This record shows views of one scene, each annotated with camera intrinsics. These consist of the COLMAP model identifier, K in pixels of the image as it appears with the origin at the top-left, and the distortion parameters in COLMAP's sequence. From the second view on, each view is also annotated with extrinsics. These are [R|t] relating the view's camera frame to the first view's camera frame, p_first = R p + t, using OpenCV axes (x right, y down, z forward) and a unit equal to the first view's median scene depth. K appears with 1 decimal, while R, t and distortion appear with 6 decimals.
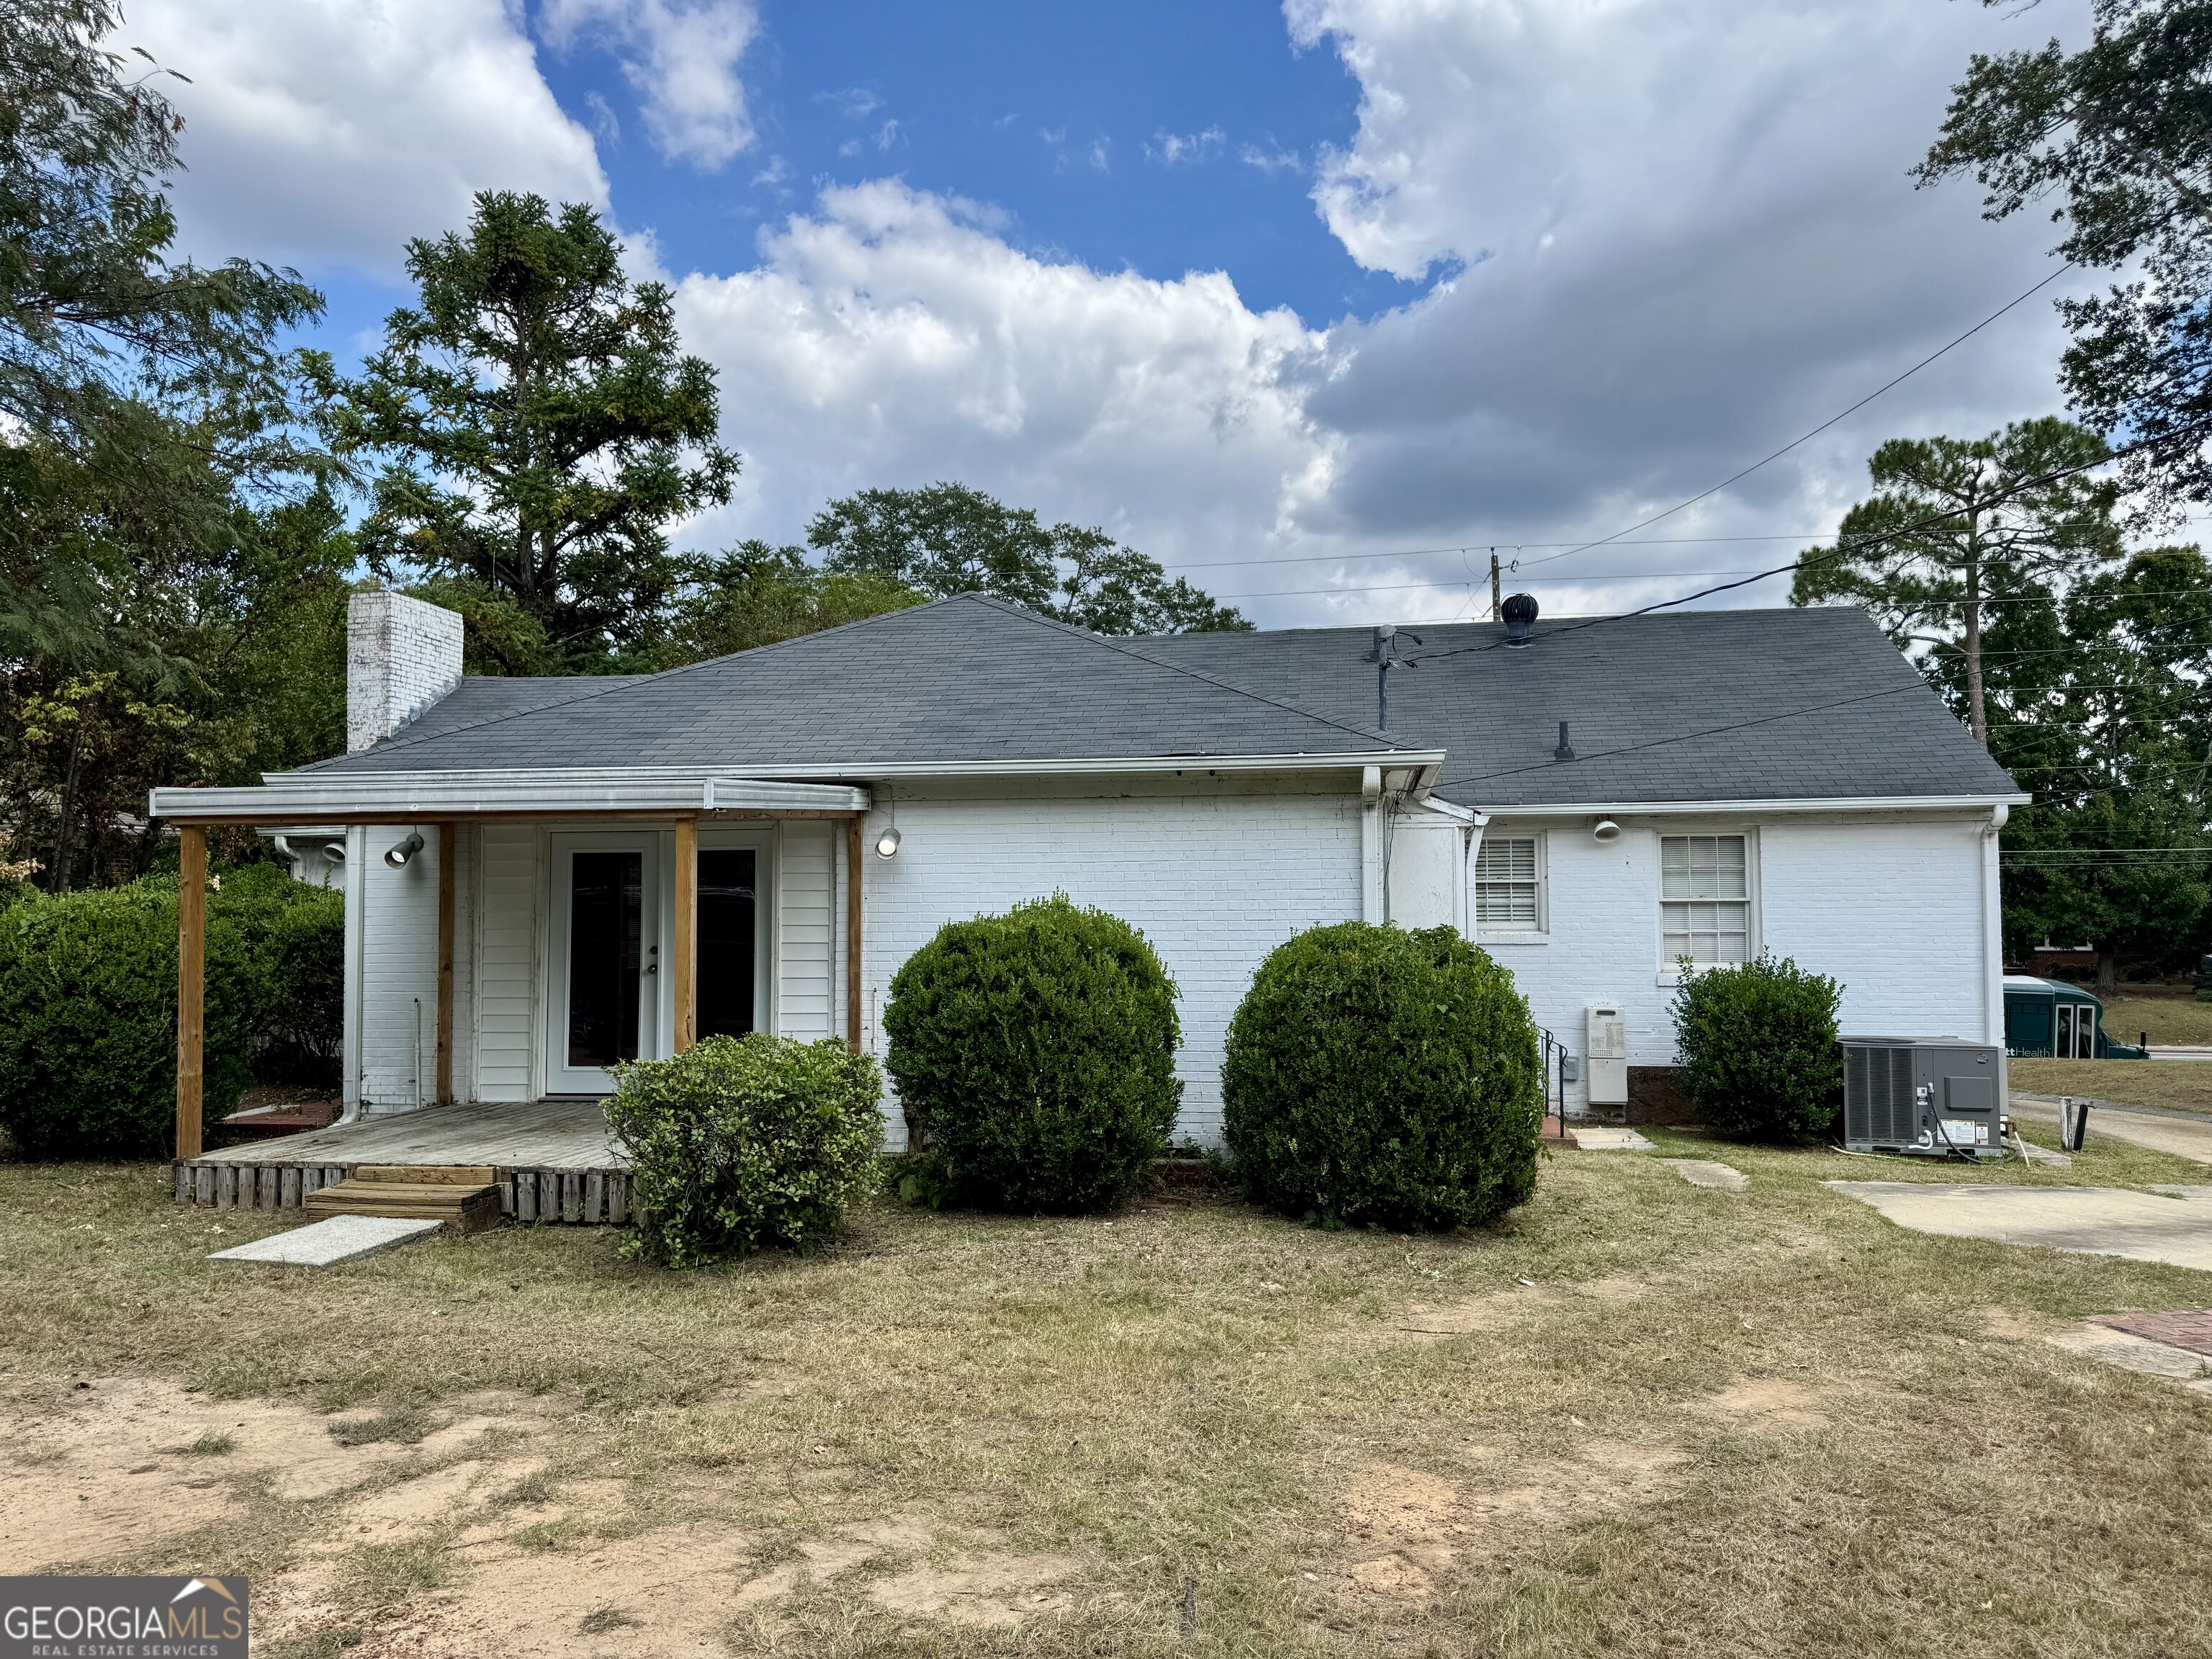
lens RADIAL K [[1527.3, 0, 1110.9], [0, 1527.3, 836.0], [0, 0, 1]] dist [0.005832, 0.001537]
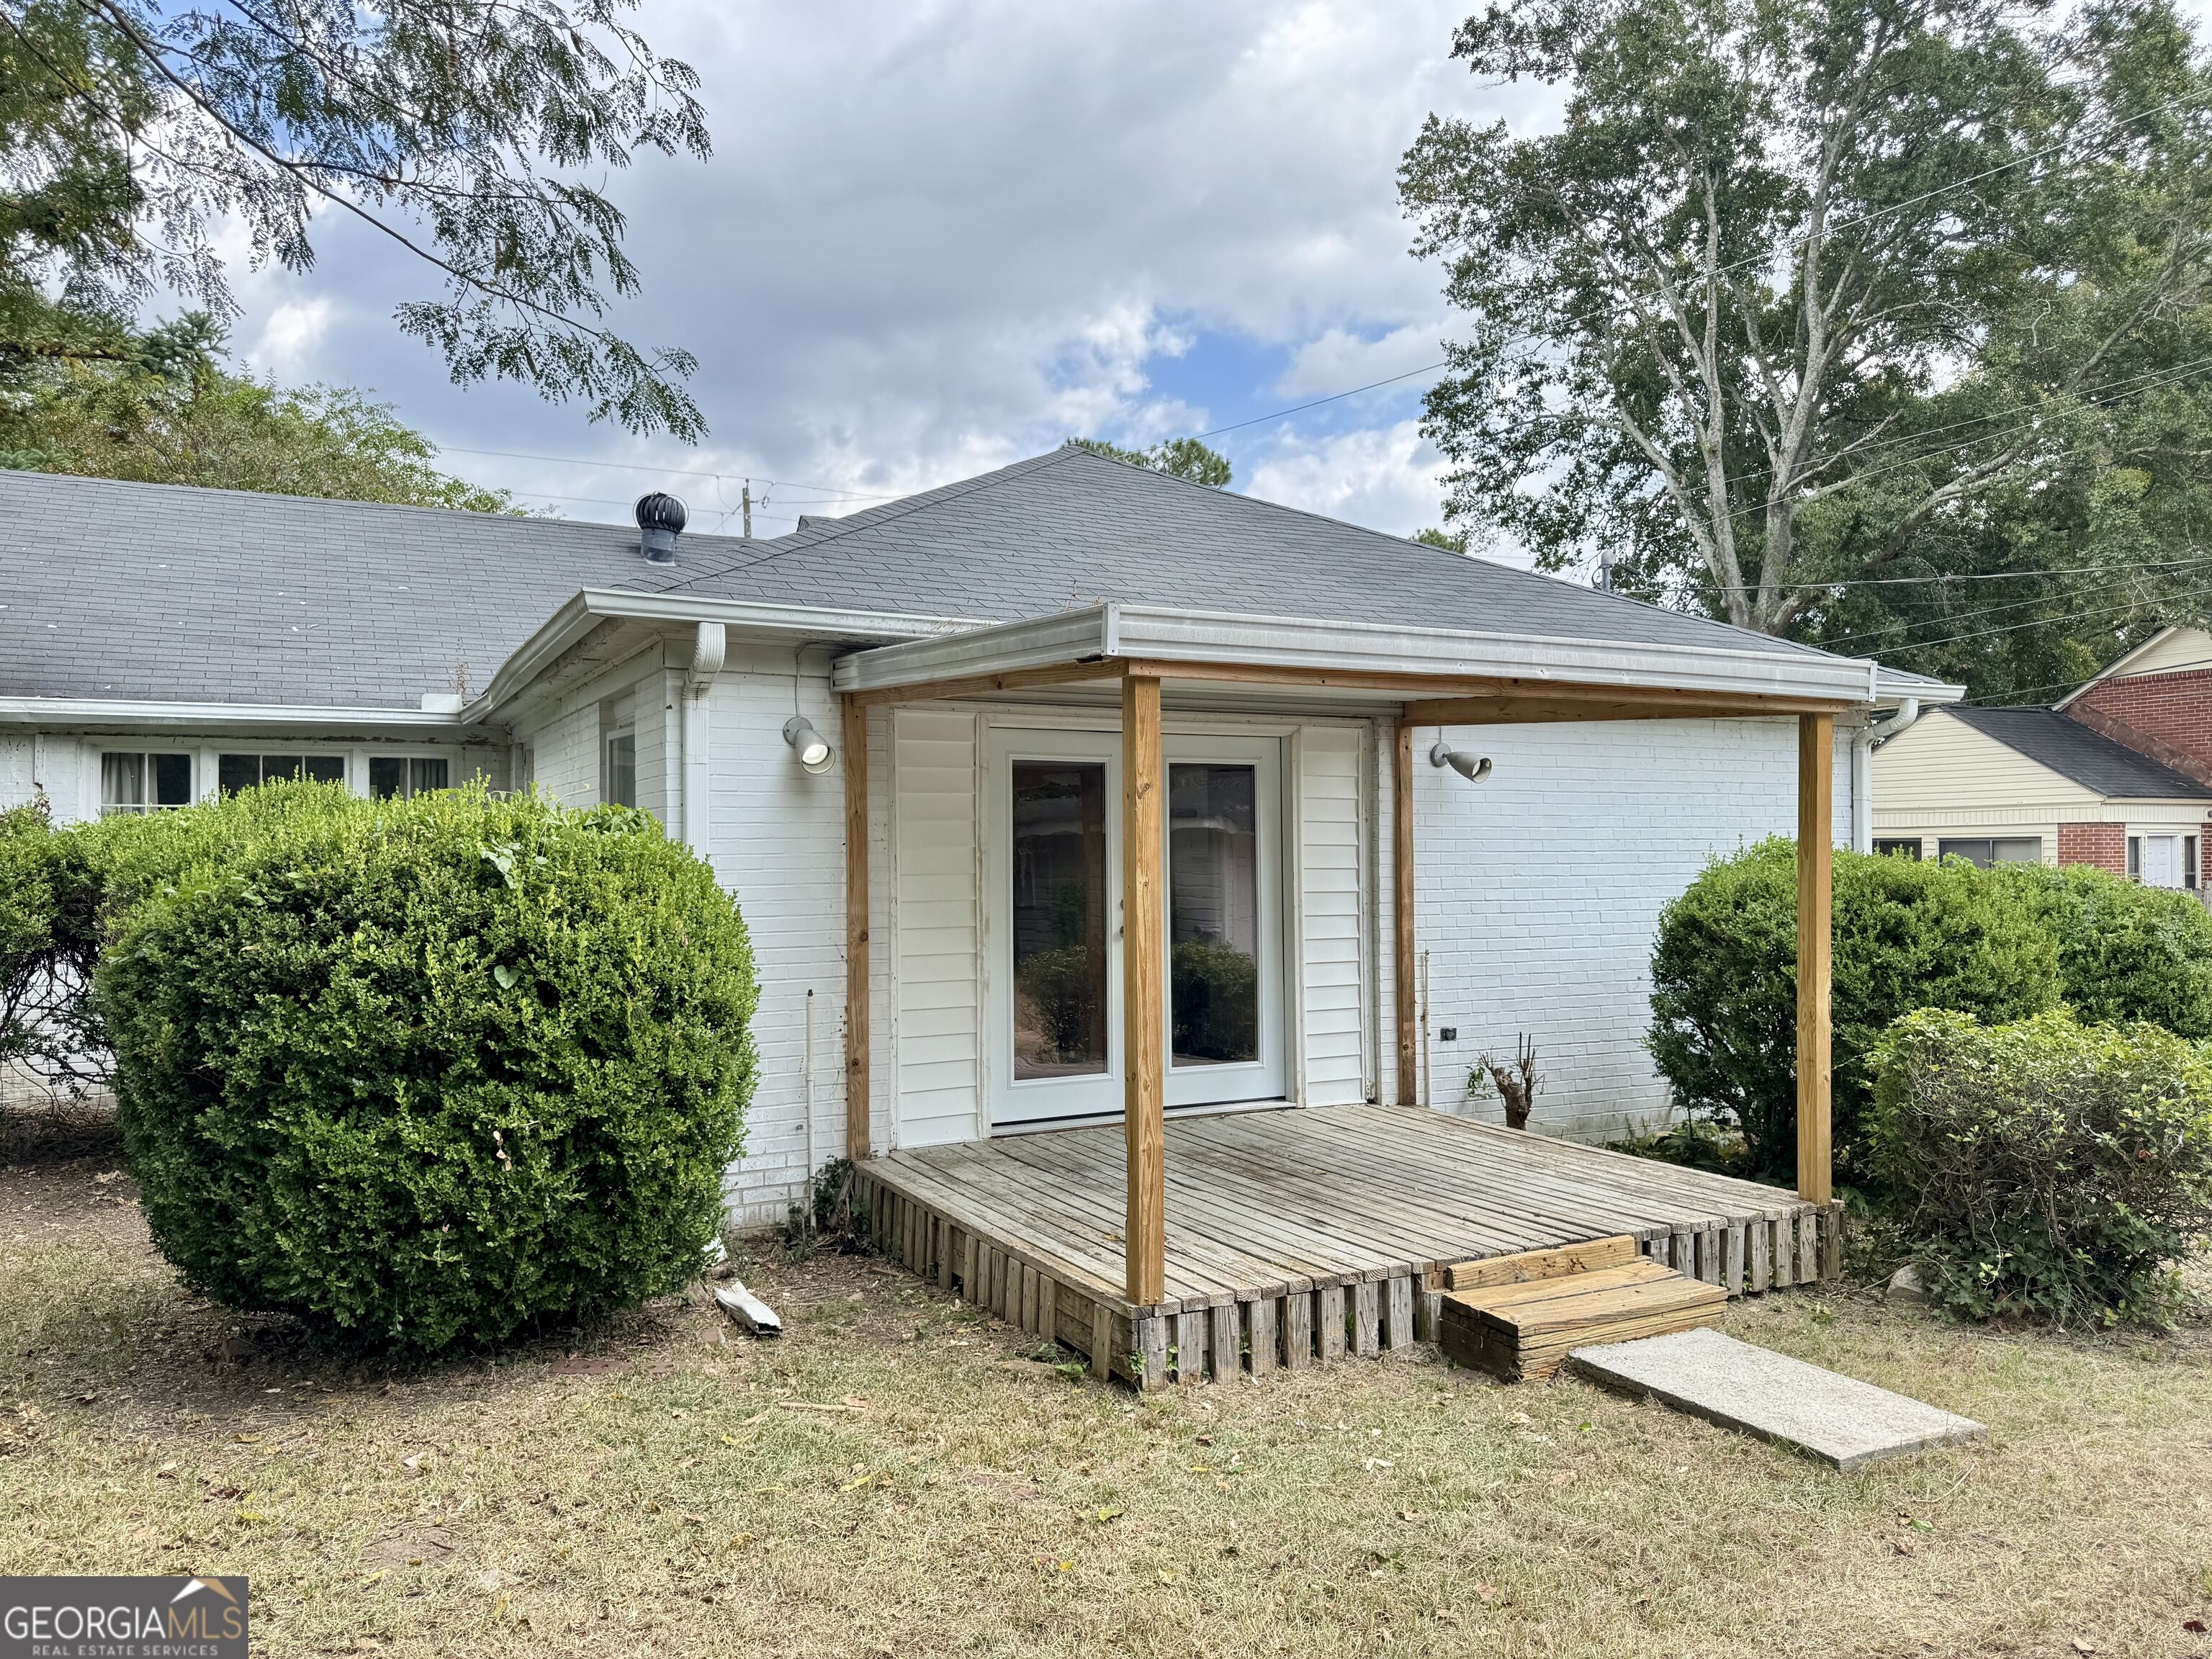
lens RADIAL K [[1527.3, 0, 1103.6], [0, 1527.3, 828.3], [0, 0, 1]] dist [0.005832, 0.001537]
pose [[0.815065, 0.012059, 0.579245, -0.734202], [-0.029708, 0.999338, 0.020997, 0.026987], [-0.578608, -0.034322, 0.814883, 0.458919]]
